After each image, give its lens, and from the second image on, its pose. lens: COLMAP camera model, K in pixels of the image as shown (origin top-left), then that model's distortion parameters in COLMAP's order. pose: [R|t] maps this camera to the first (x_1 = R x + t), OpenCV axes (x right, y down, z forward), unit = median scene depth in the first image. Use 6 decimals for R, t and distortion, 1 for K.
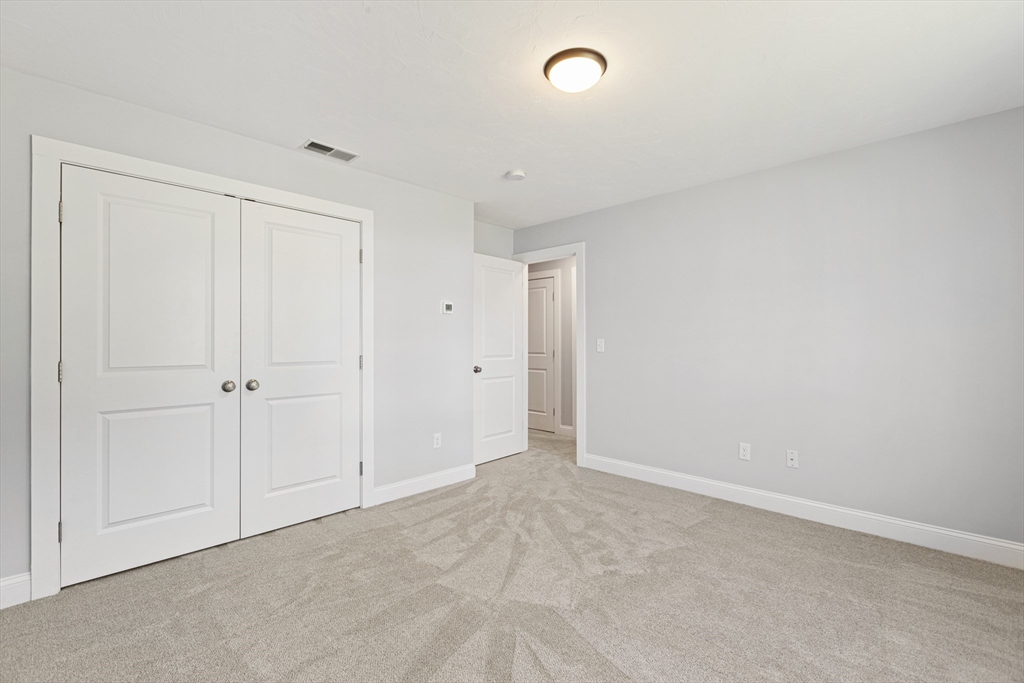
lens RADIAL K [[455.9, 0, 505.4], [0, 455.9, 339.8], [0, 0, 1]] dist [0.002214, 0.000166]
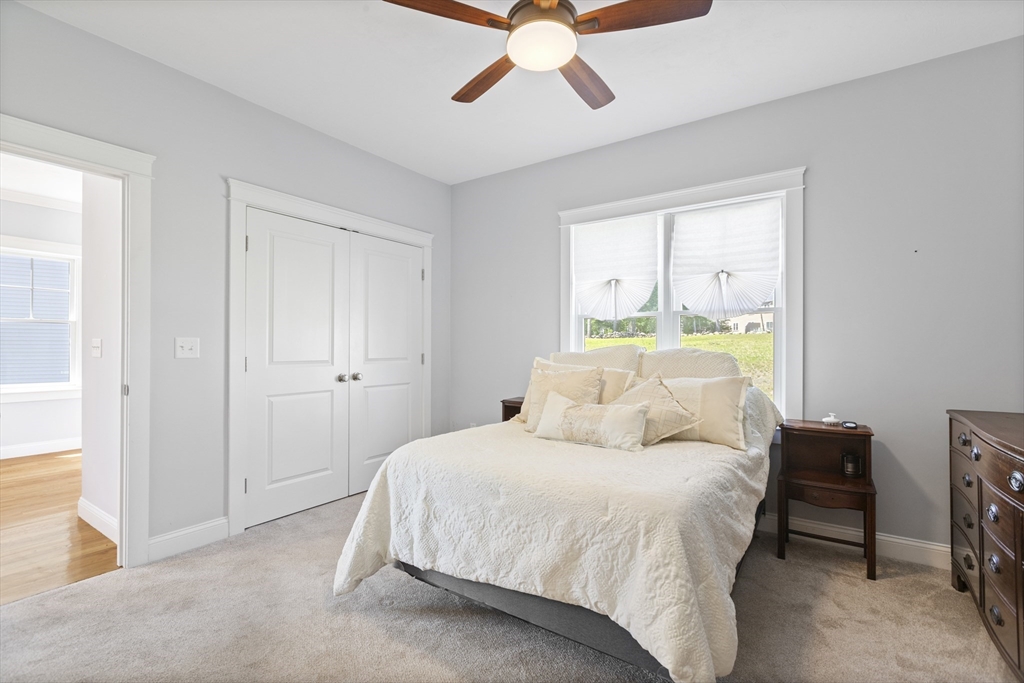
lens RADIAL K [[455.9, 0, 512.0], [0, 455.9, 344.0], [0, 0, 1]] dist [0.002214, 0.000166]
pose [[0.983137, 0.004164, 0.182823, -0.371693], [-0.004738, 0.999985, 0.002699, 0.002644], [-0.182809, -0.003519, 0.983142, -0.350113]]
